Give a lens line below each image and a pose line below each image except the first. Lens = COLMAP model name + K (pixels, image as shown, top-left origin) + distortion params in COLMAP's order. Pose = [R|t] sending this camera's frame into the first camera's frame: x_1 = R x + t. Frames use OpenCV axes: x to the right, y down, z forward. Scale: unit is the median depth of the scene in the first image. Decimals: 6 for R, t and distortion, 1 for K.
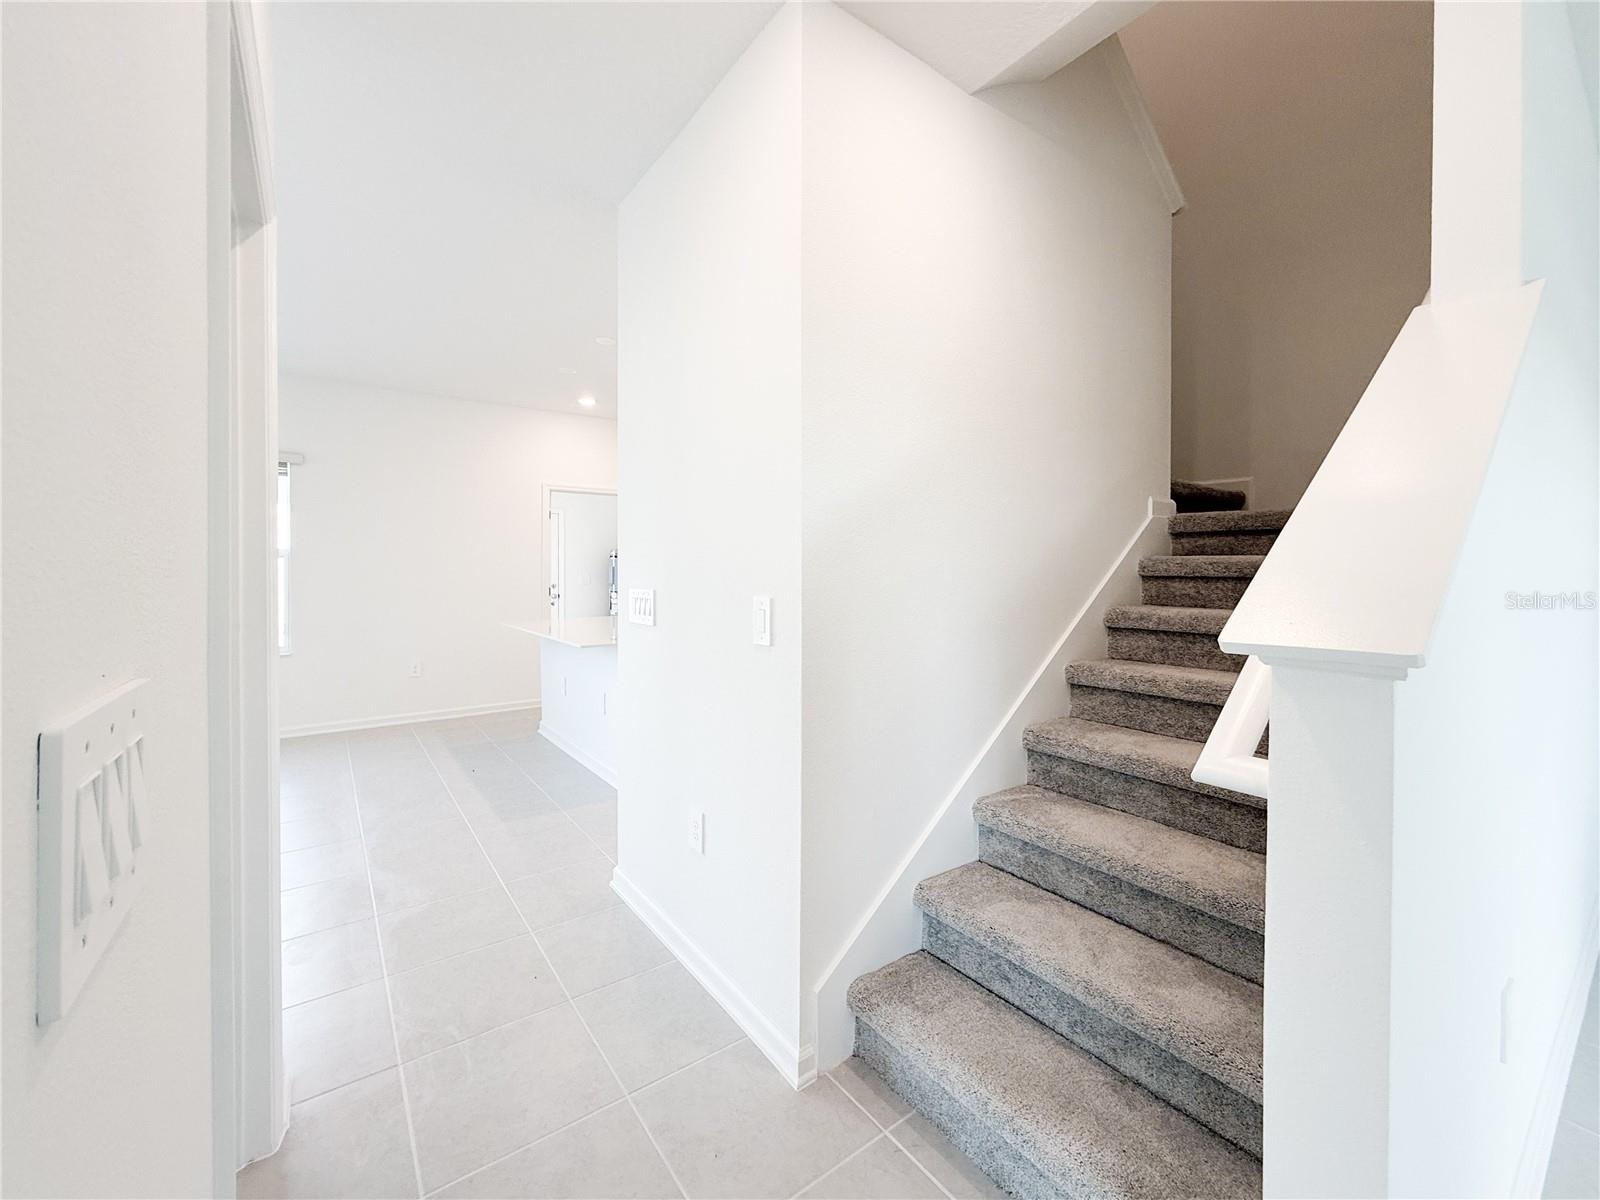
lens RADIAL K [[655.8, 0, 801.7], [0, 655.8, 574.0], [0, 0, 1]] dist [0.001143, 0.000056]
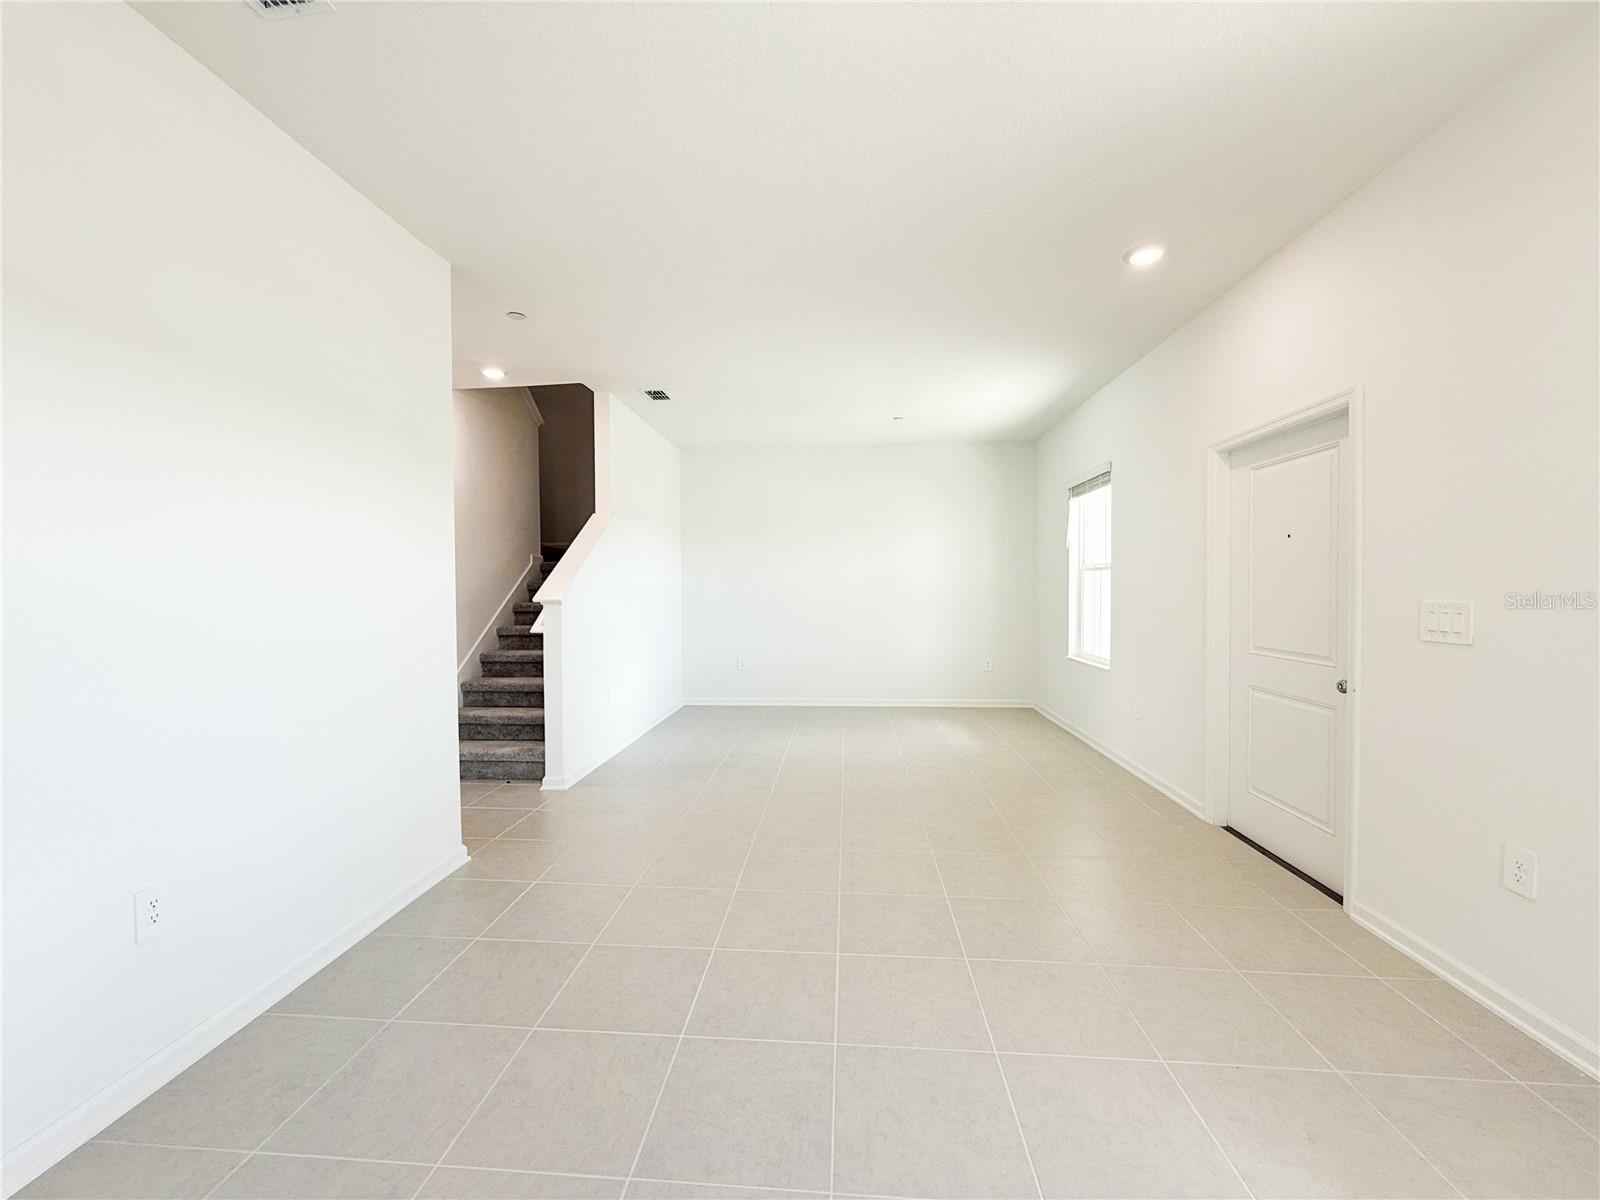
lens RADIAL K [[650.3, 0, 800.0], [0, 650.3, 600.0], [0, 0, 1]] dist [0.000877, -0.000214]
pose [[0.661687, -0.027298, 0.749283, -0.671281], [0.009615, 0.999564, 0.027926, -0.016541], [-0.749719, -0.011274, 0.661661, -1.468118]]
